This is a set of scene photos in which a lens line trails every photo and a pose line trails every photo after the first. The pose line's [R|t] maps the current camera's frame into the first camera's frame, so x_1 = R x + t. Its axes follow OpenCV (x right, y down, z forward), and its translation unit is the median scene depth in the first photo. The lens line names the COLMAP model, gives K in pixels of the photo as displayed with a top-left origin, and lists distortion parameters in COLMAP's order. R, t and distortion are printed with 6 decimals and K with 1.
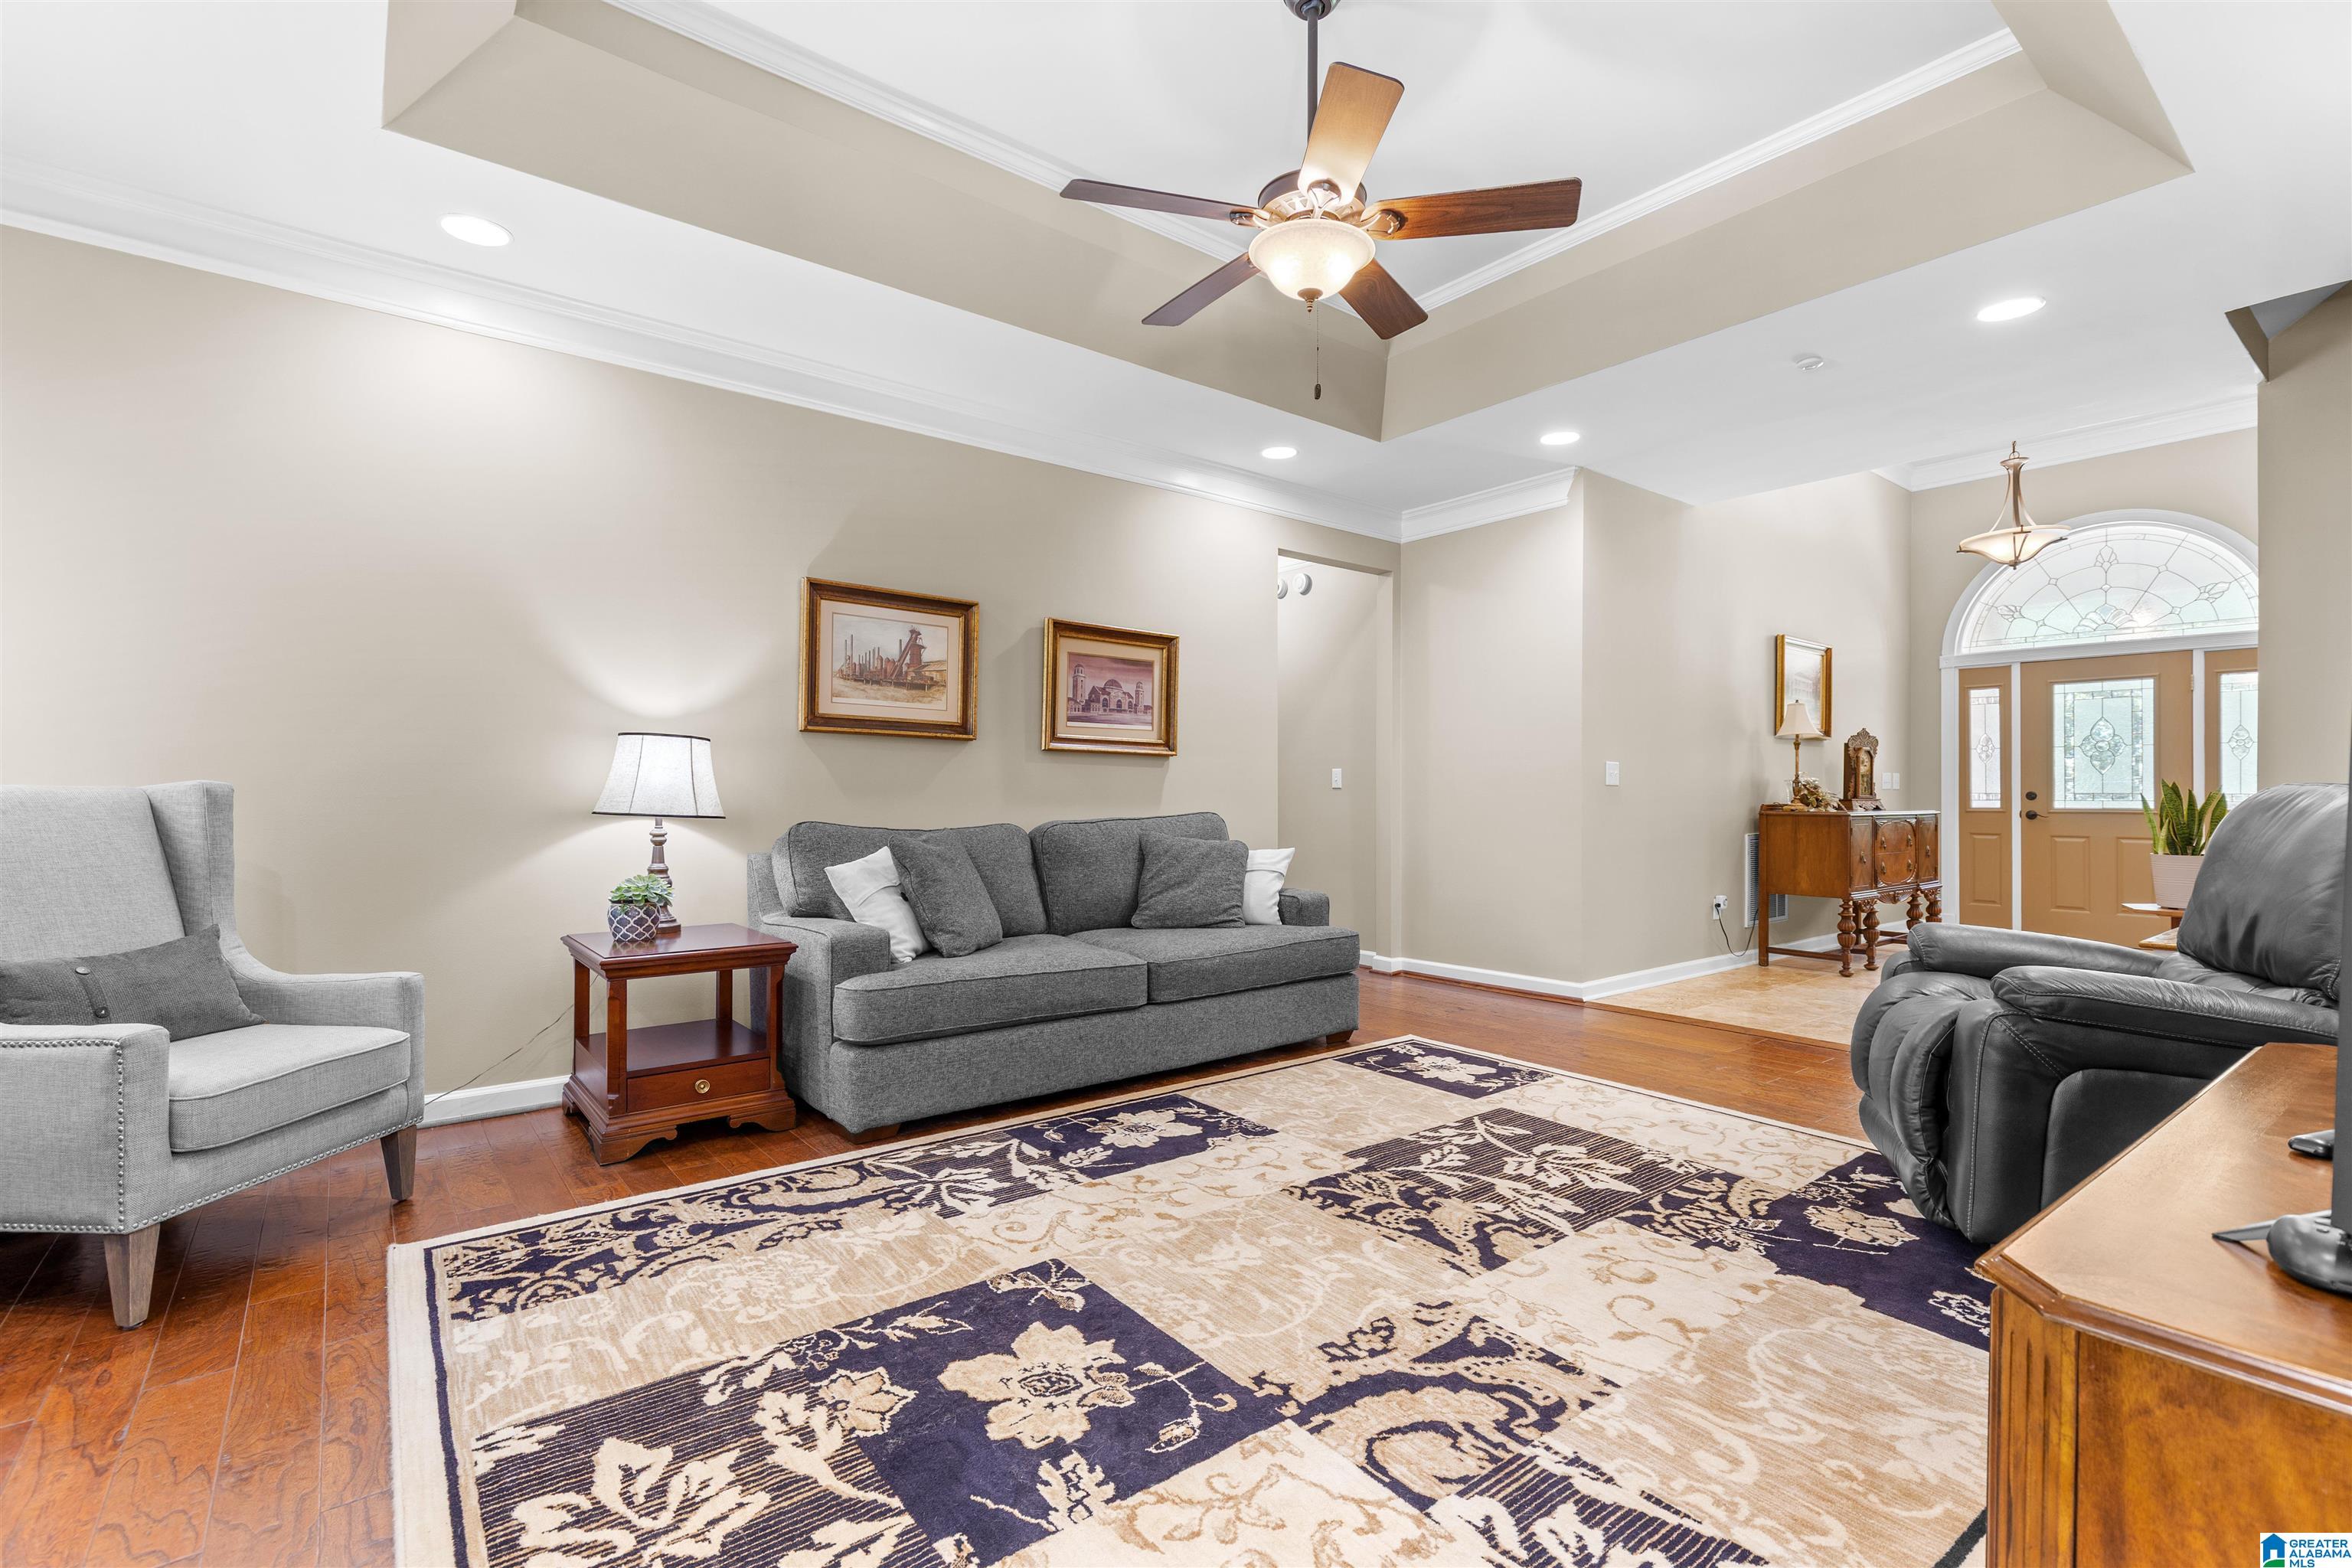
lens RADIAL K [[1058.4, 0, 1177.3], [0, 1058.4, 790.1], [0, 0, 1]] dist [0.007562, -0.001369]
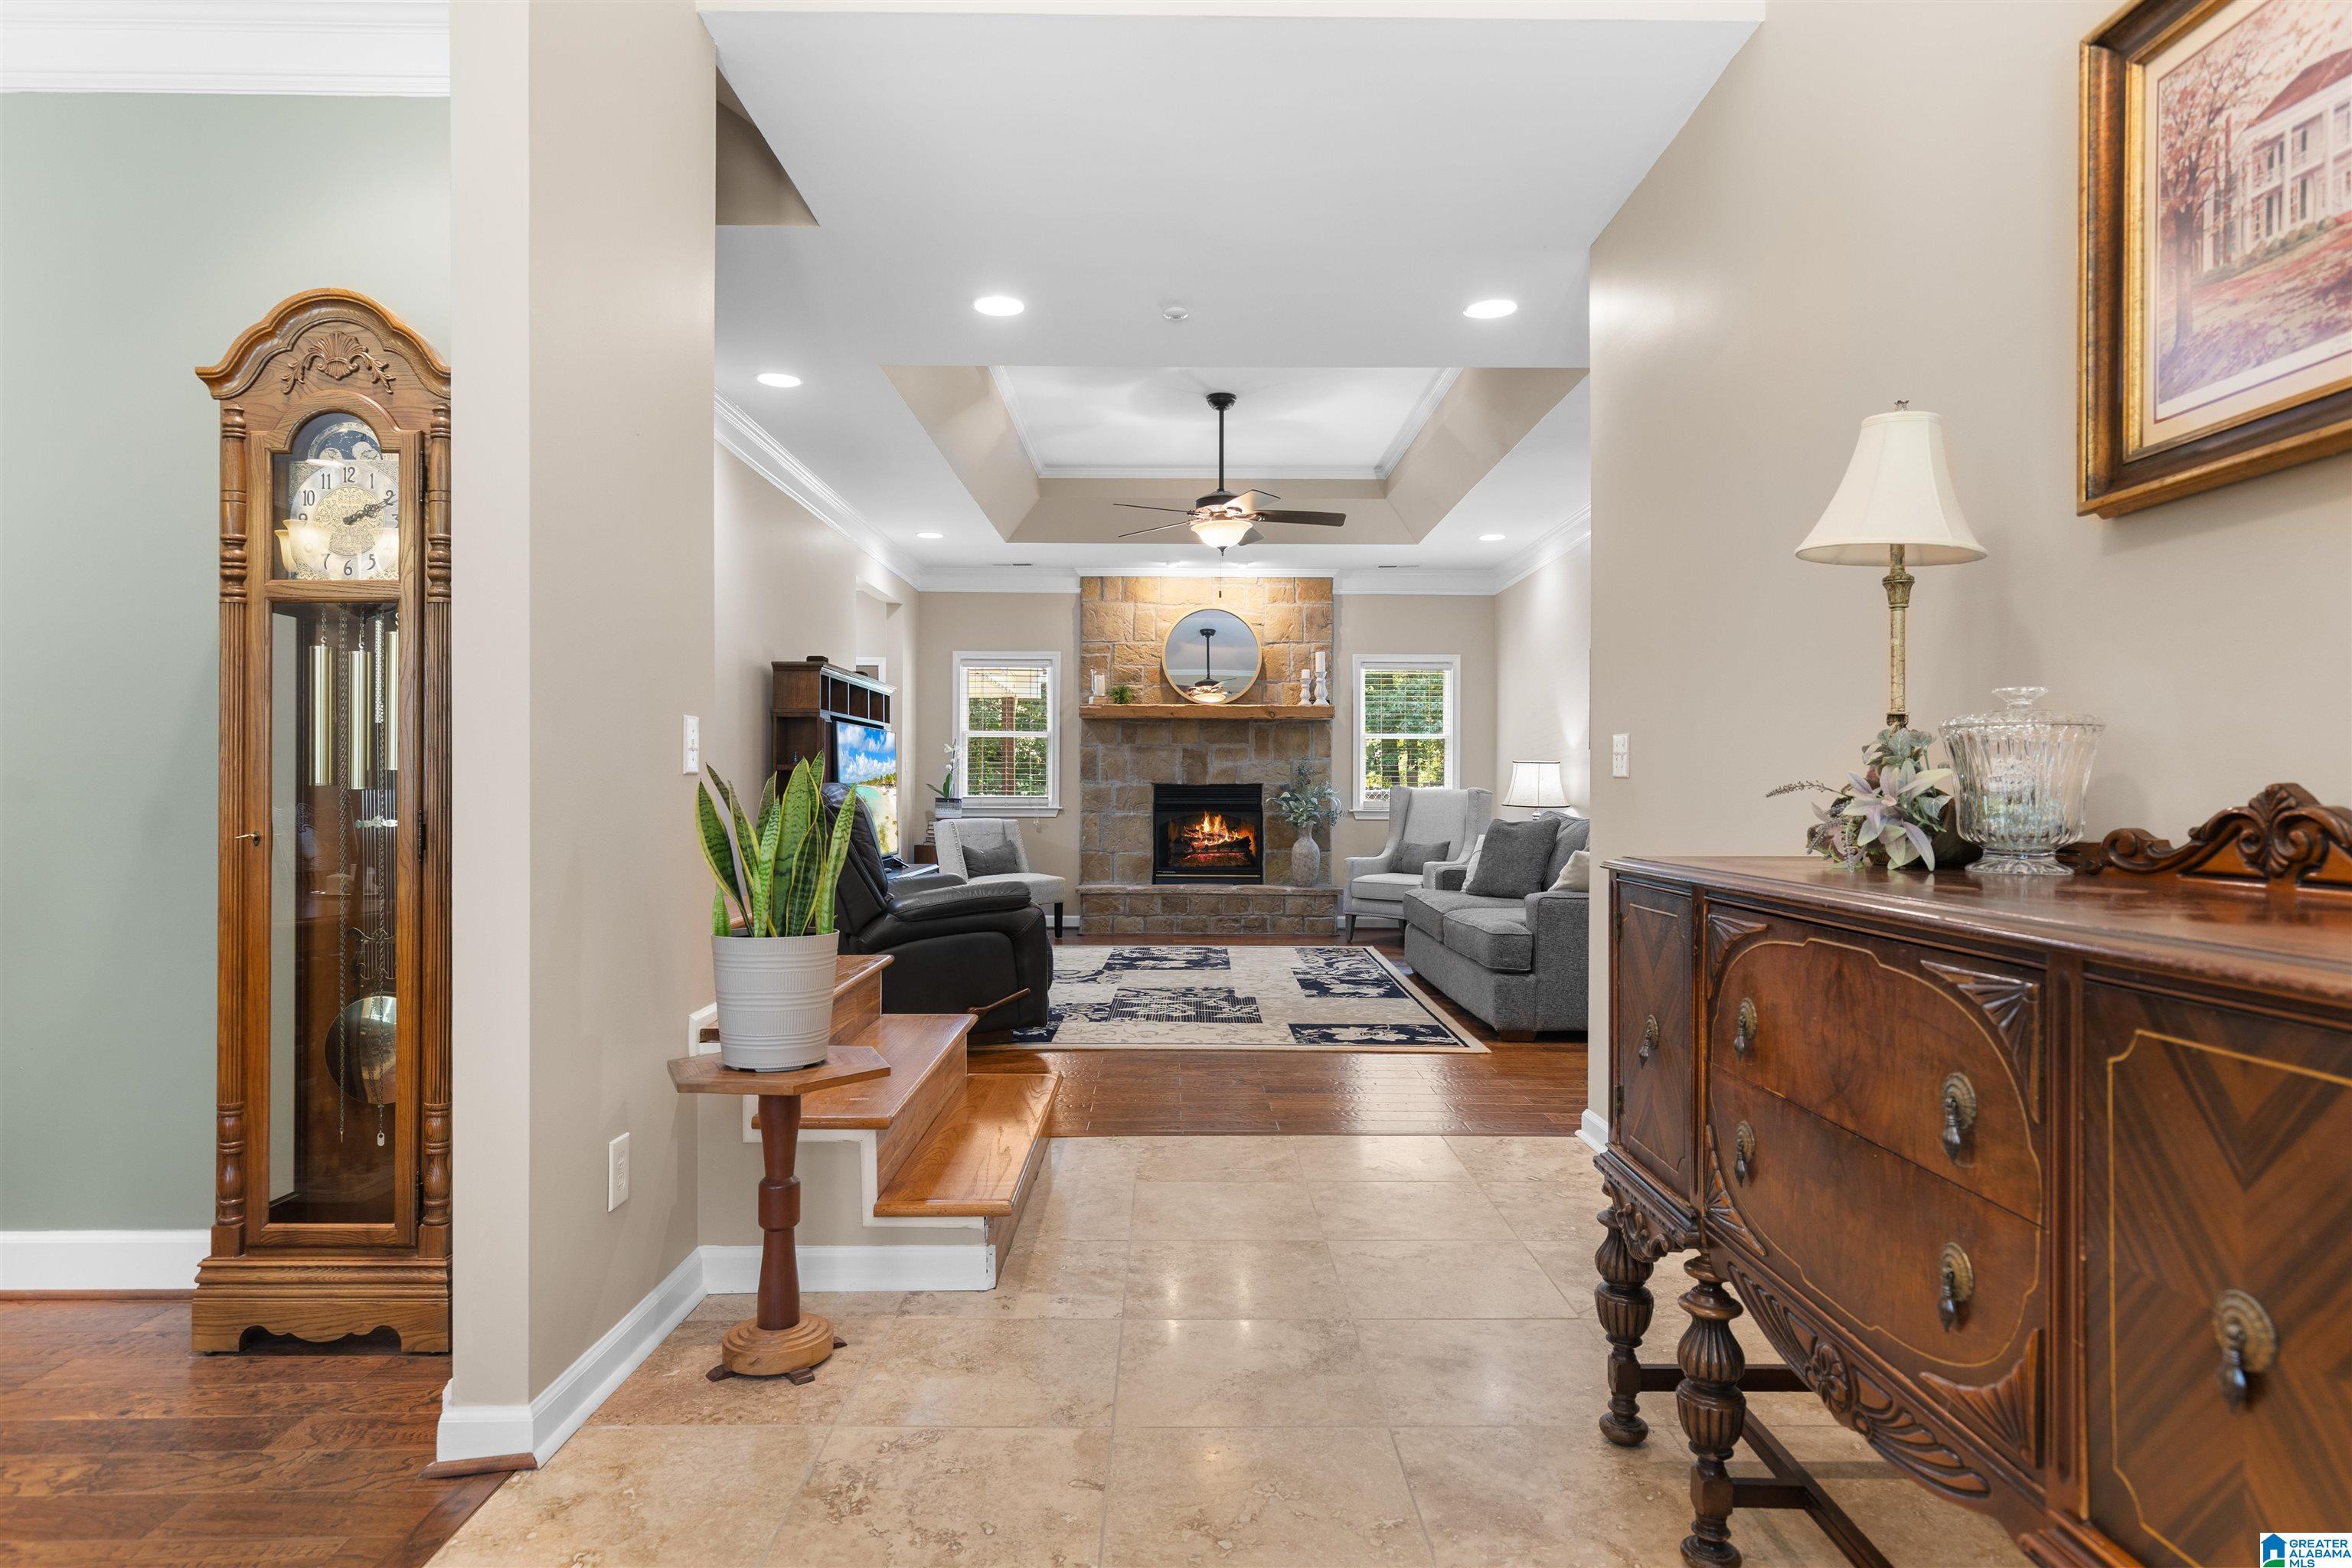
lens RADIAL K [[1330.7, 0, 1178.8], [0, 1330.7, 787.5], [0, 0, 1]] dist [-0.000333, -0.000940]
pose [[-0.617228, -0.005629, -0.786764, 2.093090], [-0.001628, 0.999981, -0.005877, 0.009913], [0.786783, -0.002347, -0.617225, 2.403192]]
